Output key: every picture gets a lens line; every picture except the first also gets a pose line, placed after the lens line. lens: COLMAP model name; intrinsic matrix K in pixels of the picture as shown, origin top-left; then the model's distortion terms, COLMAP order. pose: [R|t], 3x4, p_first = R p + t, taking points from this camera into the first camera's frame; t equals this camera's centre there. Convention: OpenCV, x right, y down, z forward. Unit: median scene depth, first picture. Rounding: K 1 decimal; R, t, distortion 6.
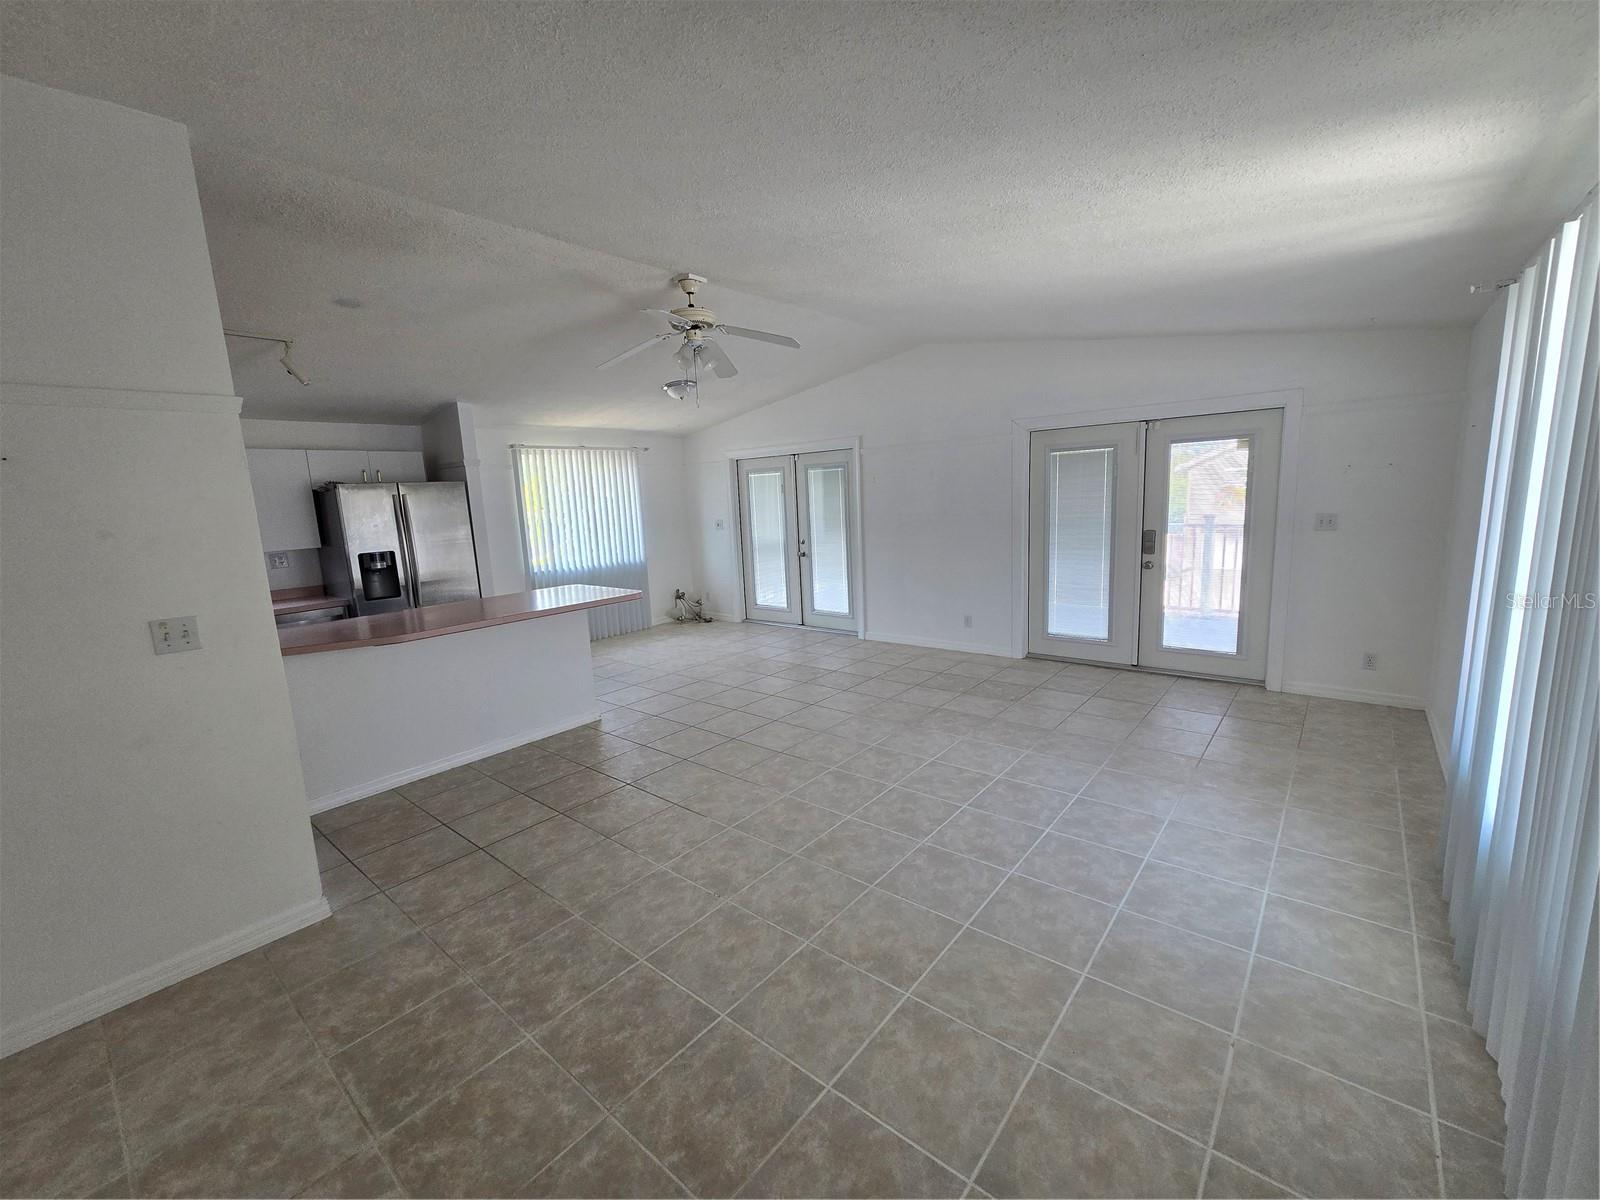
lens RADIAL K [[658.0, 0, 806.9], [0, 658.0, 601.4], [0, 0, 1]] dist [-0.001569, -0.000070]
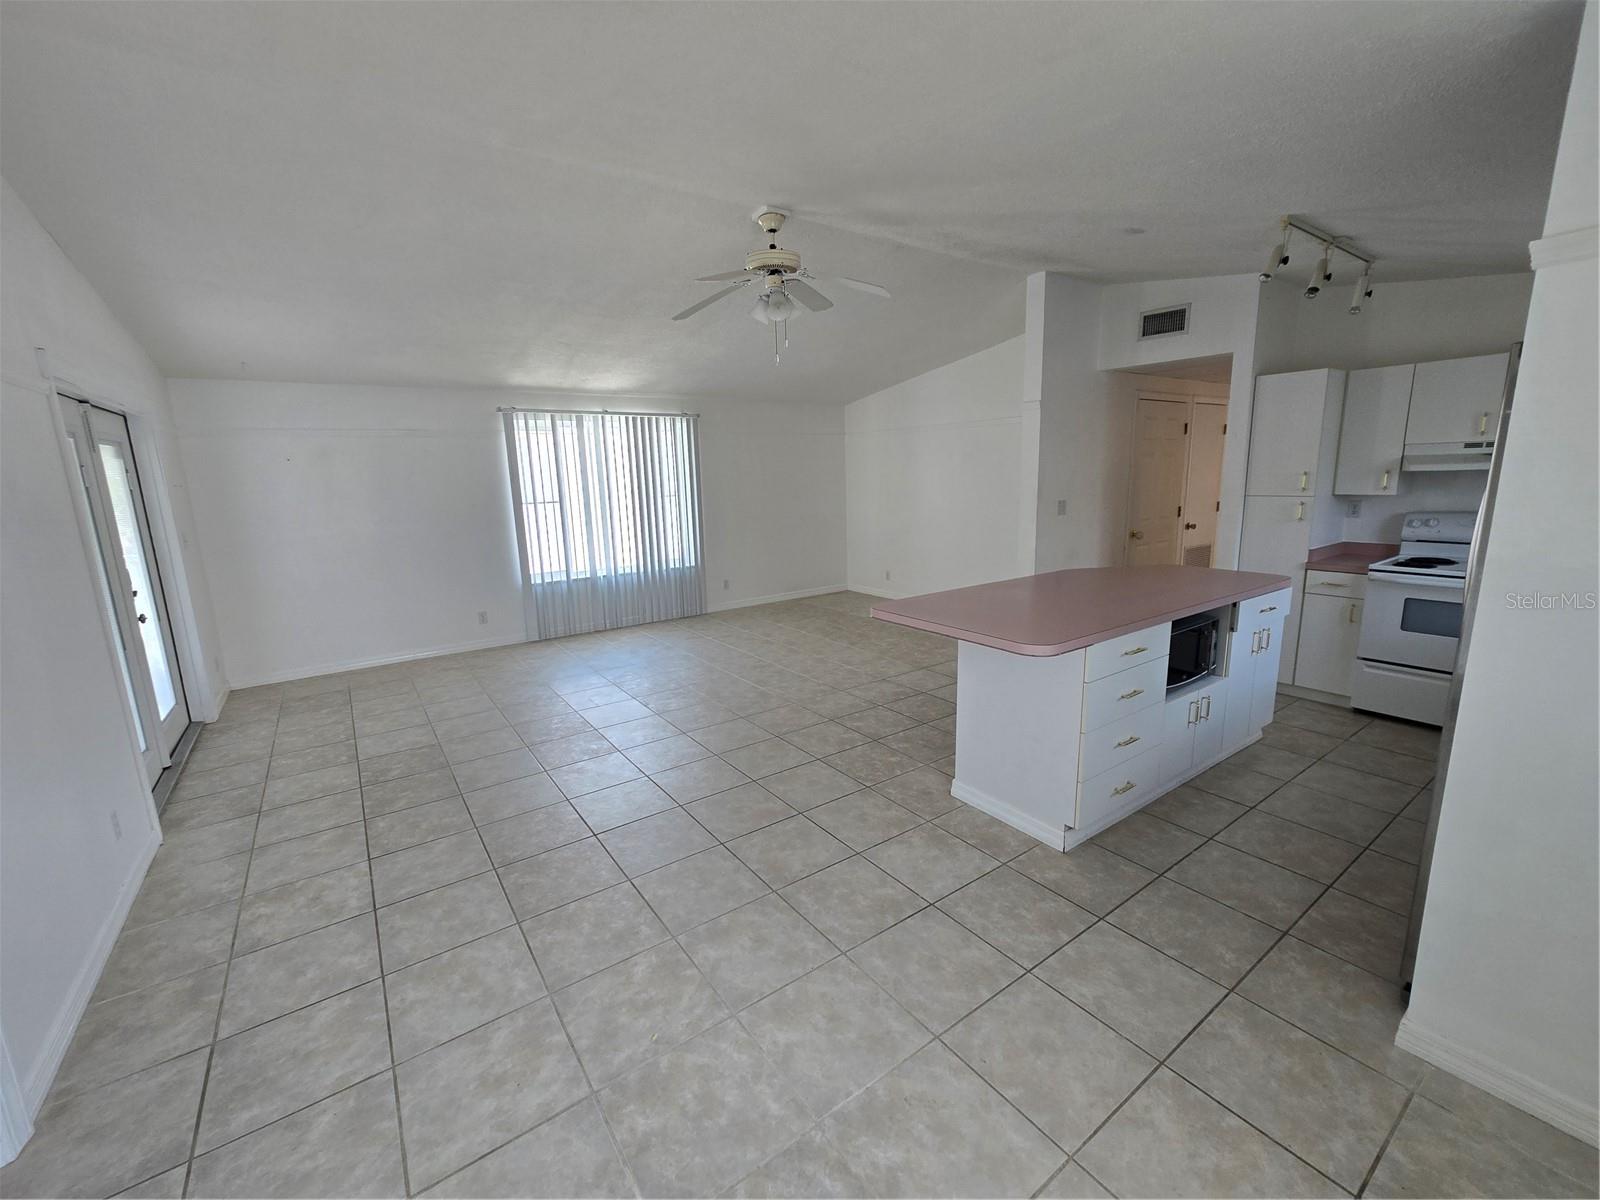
lens RADIAL K [[658.0, 0, 806.9], [0, 658.0, 601.4], [0, 0, 1]] dist [-0.001569, -0.000070]
pose [[-0.964763, 0.024389, 0.261987, -0.338678], [0.114486, 0.935411, 0.334514, -0.228190], [-0.236907, 0.352720, -0.905242, 1.503671]]
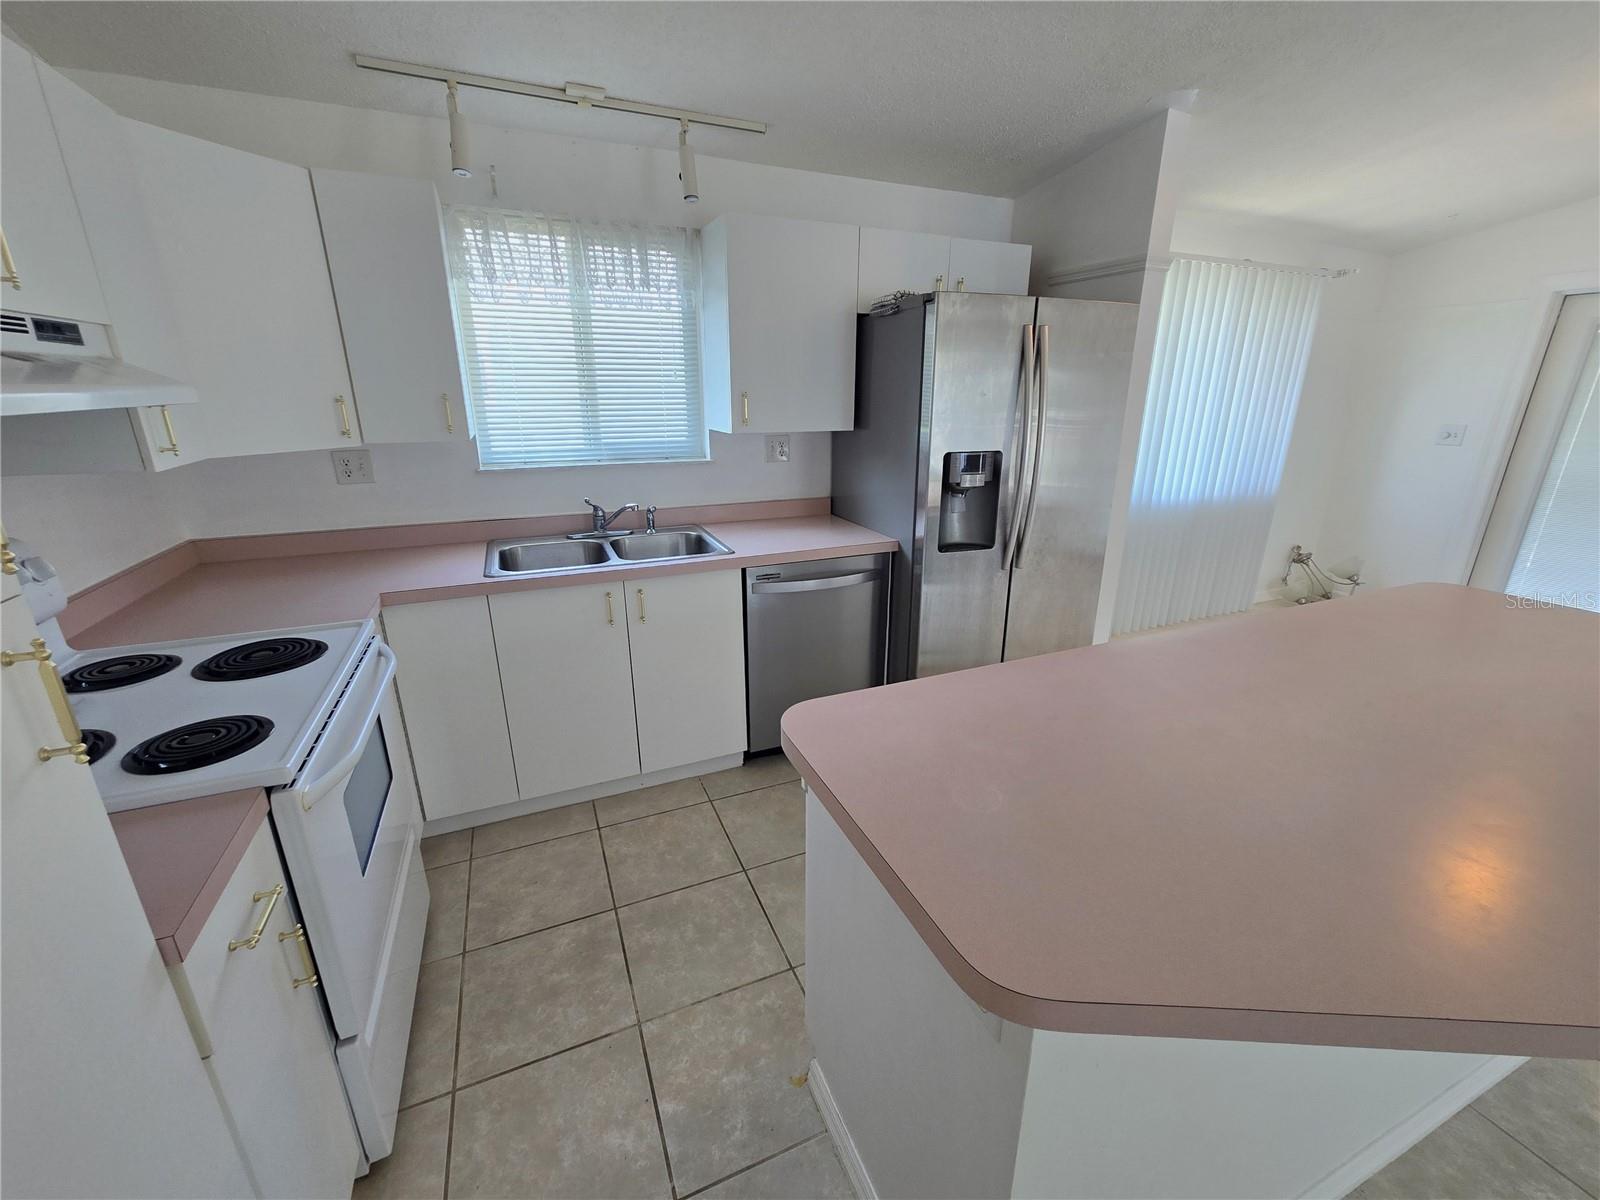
lens RADIAL K [[658.0, 0, 806.9], [0, 658.0, 601.4], [0, 0, 1]] dist [-0.001569, -0.000070]
pose [[0.891093, 0.188754, -0.412706, -0.554476], [-0.120396, 0.975139, 0.186034, -0.043476], [0.437560, -0.116085, 0.891664, 0.522088]]
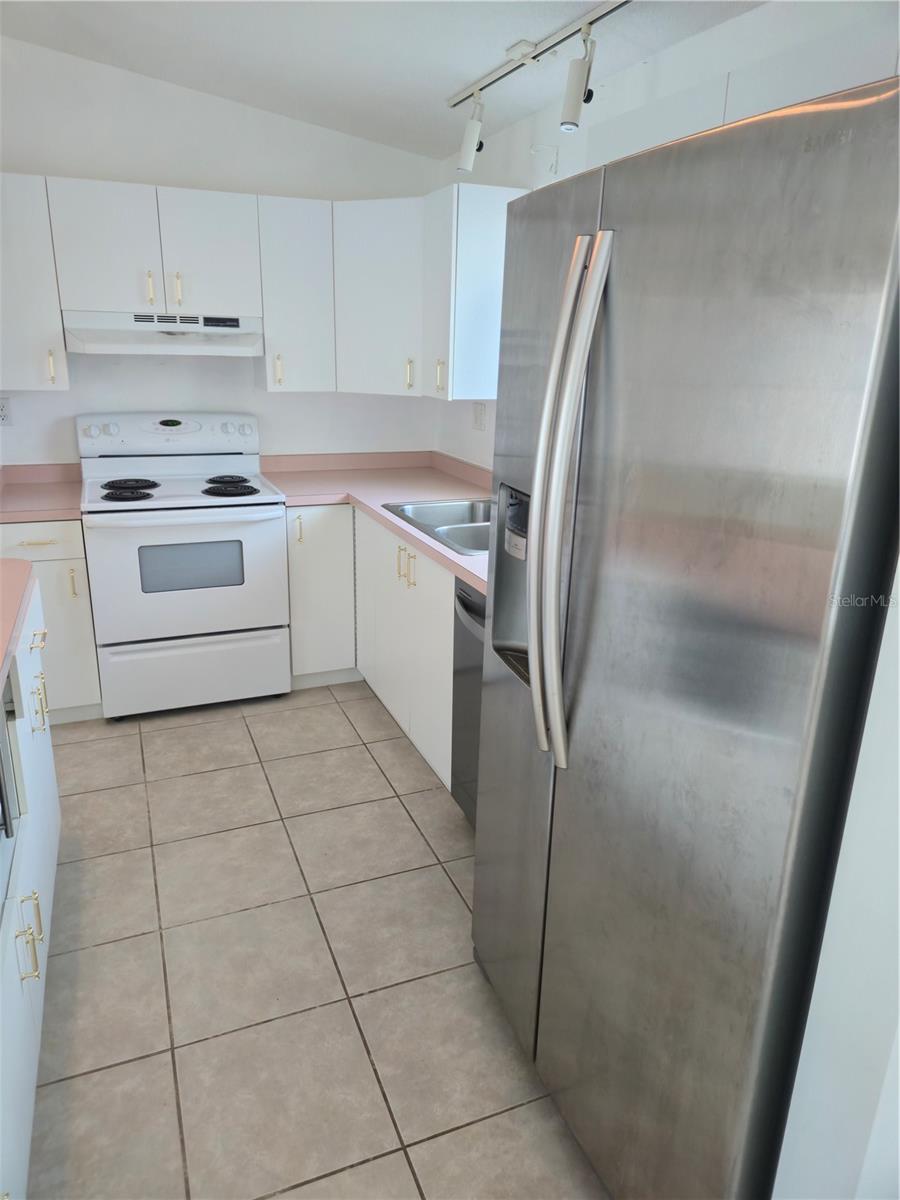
lens RADIAL K [[798.7, 0, 450.0], [0, 798.7, 600.0], [0, 0, 1]] dist [0.052876, -0.056024]
pose [[-0.469122, 0.302924, -0.829555, -0.384528], [-0.149442, 0.898556, 0.412631, -0.159465], [0.870398, 0.317544, -0.376263, 1.120990]]
